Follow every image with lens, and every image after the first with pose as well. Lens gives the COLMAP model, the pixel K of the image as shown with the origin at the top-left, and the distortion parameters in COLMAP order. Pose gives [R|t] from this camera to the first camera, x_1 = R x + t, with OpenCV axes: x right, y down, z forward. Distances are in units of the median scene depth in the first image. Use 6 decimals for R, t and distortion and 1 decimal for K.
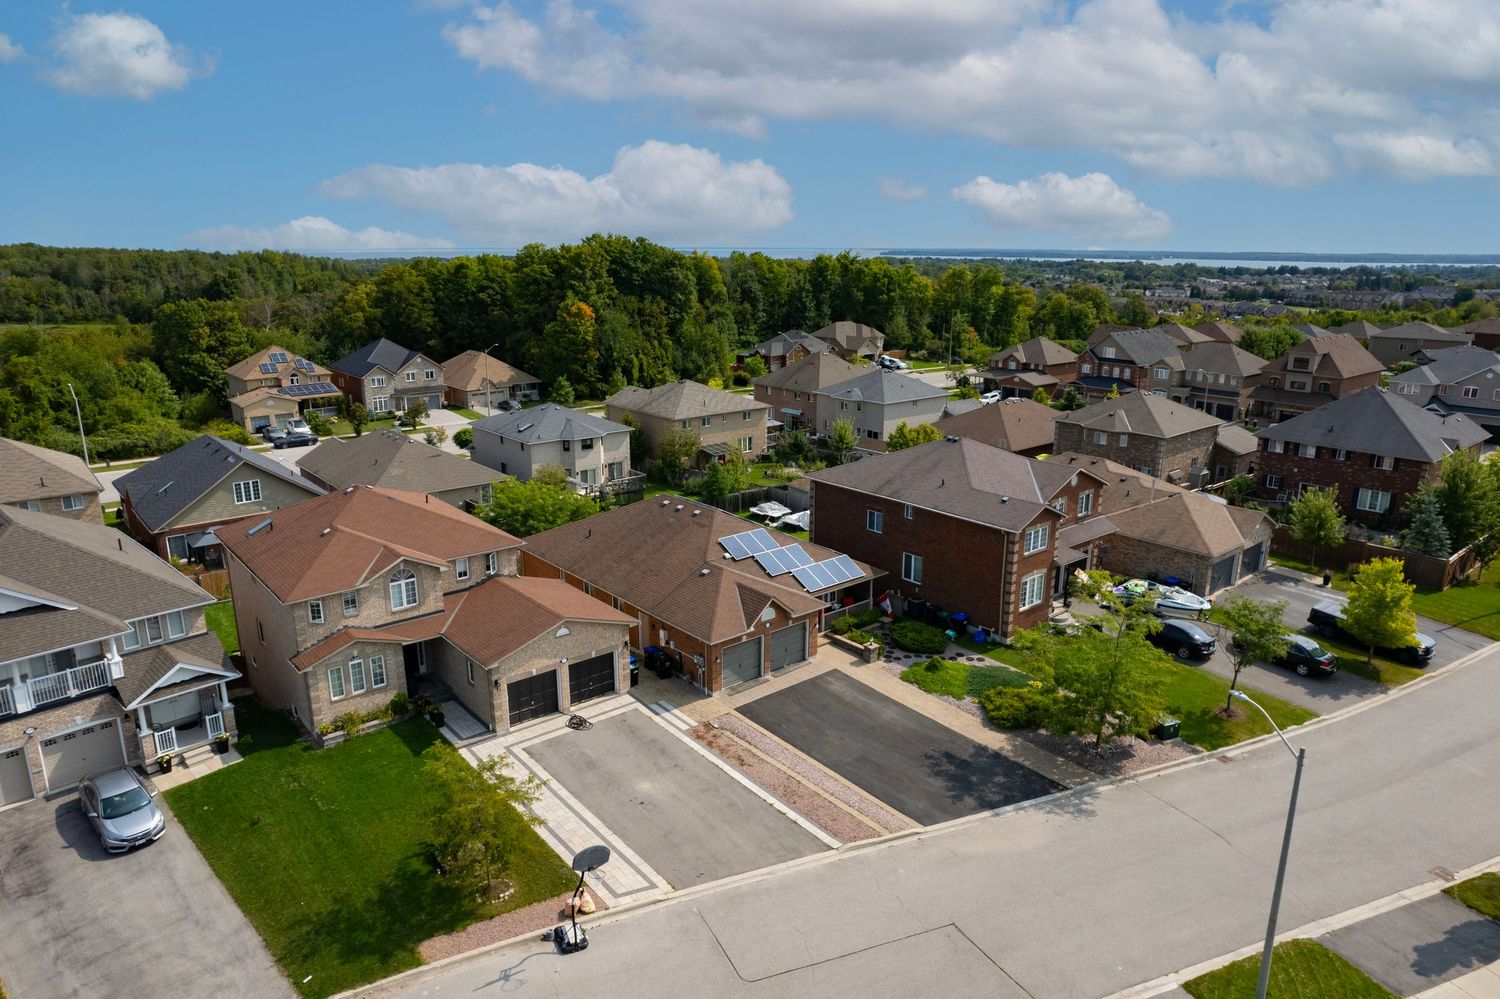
lens RADIAL K [[954.4, 0, 756.0], [0, 954.4, 498.2], [0, 0, 1]] dist [-0.069825, 0.053418]
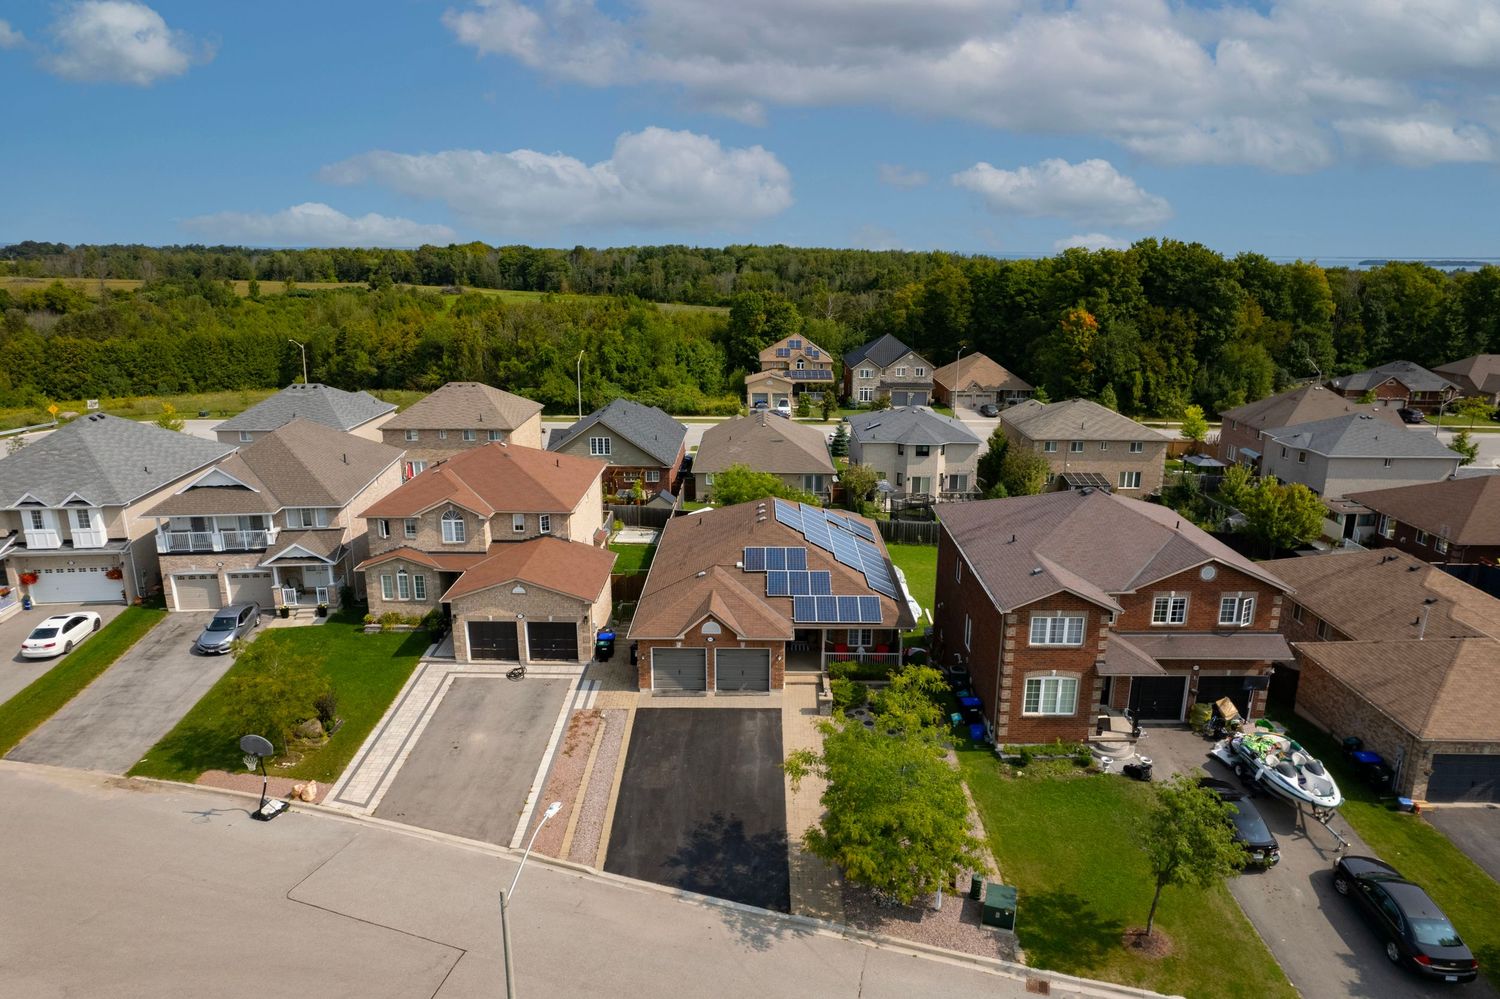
lens RADIAL K [[958.1, 0, 756.1], [0, 958.1, 498.4], [0, 0, 1]] dist [-0.076045, 0.064881]
pose [[0.757753, 0.166013, -0.631070, 0.509637], [-0.169541, 0.983972, 0.055274, -0.054590], [0.630132, 0.065108, 0.773754, 0.221345]]
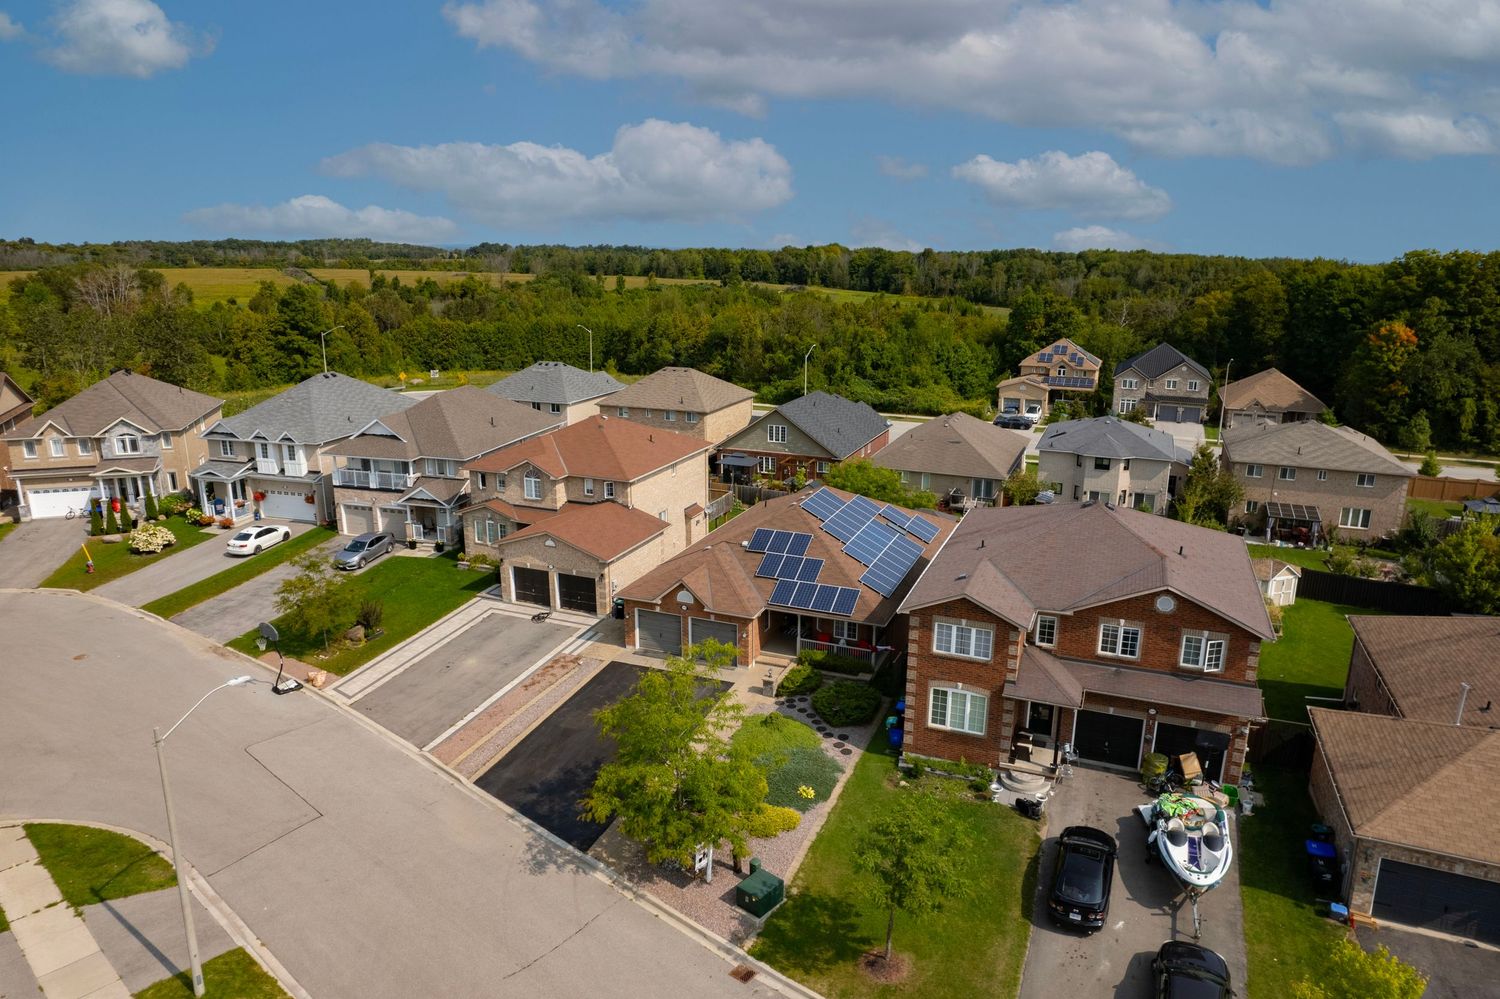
lens RADIAL K [[954.4, 0, 756.0], [0, 954.4, 498.2], [0, 0, 1]] dist [-0.069825, 0.053418]
pose [[0.463471, 0.223925, -0.857352, 0.716126], [-0.232212, 0.964423, 0.126360, -0.099995], [0.855144, 0.140523, 0.498980, 0.439372]]
